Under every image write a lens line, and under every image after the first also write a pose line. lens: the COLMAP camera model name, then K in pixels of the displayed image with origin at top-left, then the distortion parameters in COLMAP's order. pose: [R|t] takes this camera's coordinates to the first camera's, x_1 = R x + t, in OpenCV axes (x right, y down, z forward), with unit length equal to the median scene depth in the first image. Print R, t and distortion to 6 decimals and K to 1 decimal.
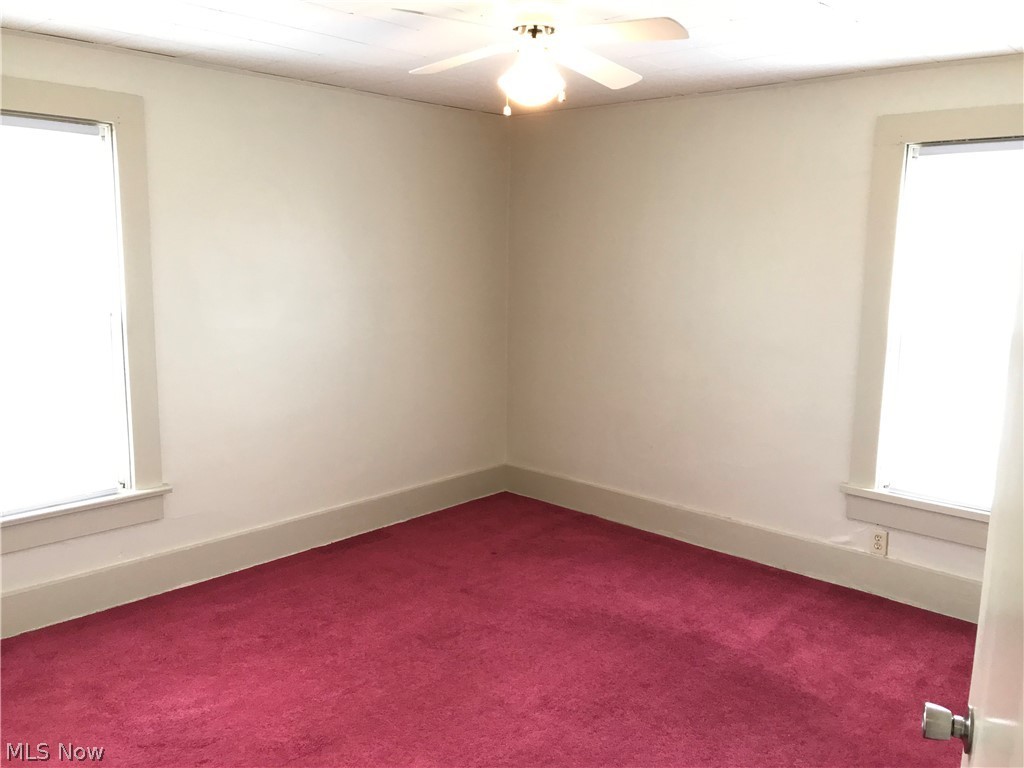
lens RADIAL K [[854.8, 0, 512.0], [0, 854.8, 384.0], [0, 0, 1]] dist [0.012119, 0.001155]
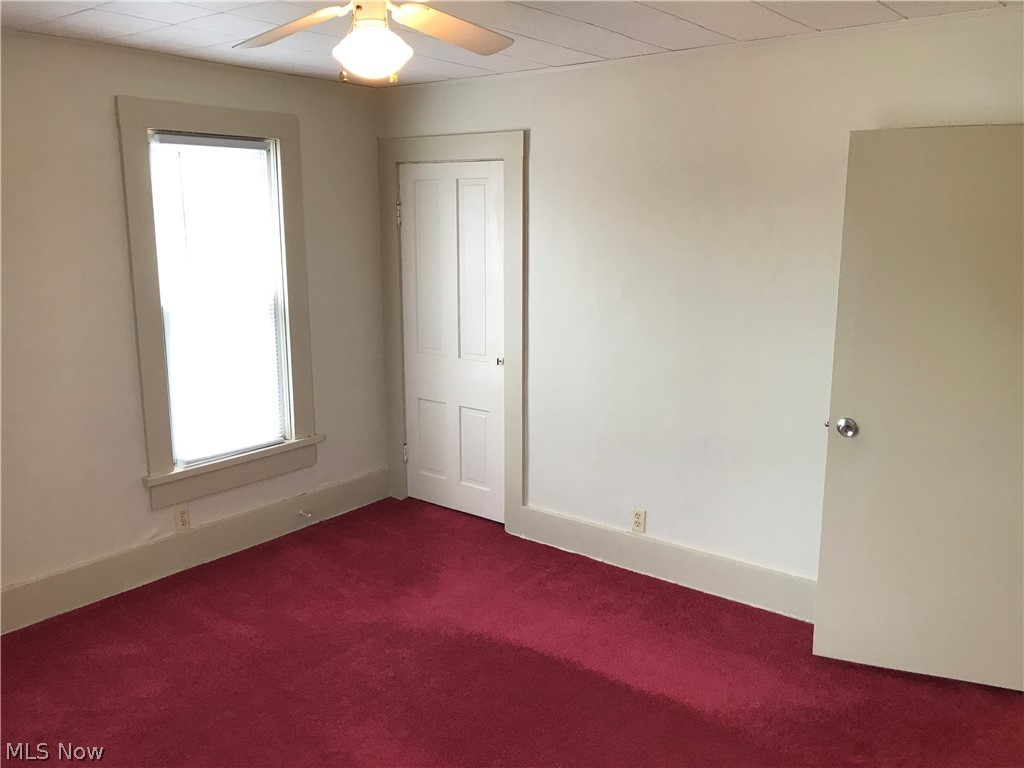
lens RADIAL K [[854.8, 0, 512.0], [0, 854.8, 384.0], [0, 0, 1]] dist [0.012119, 0.001155]
pose [[-0.087548, -0.206403, 0.974543, -0.584847], [0.158951, 0.962870, 0.218210, -0.134771], [-0.983397, 0.174009, -0.051489, 0.644021]]
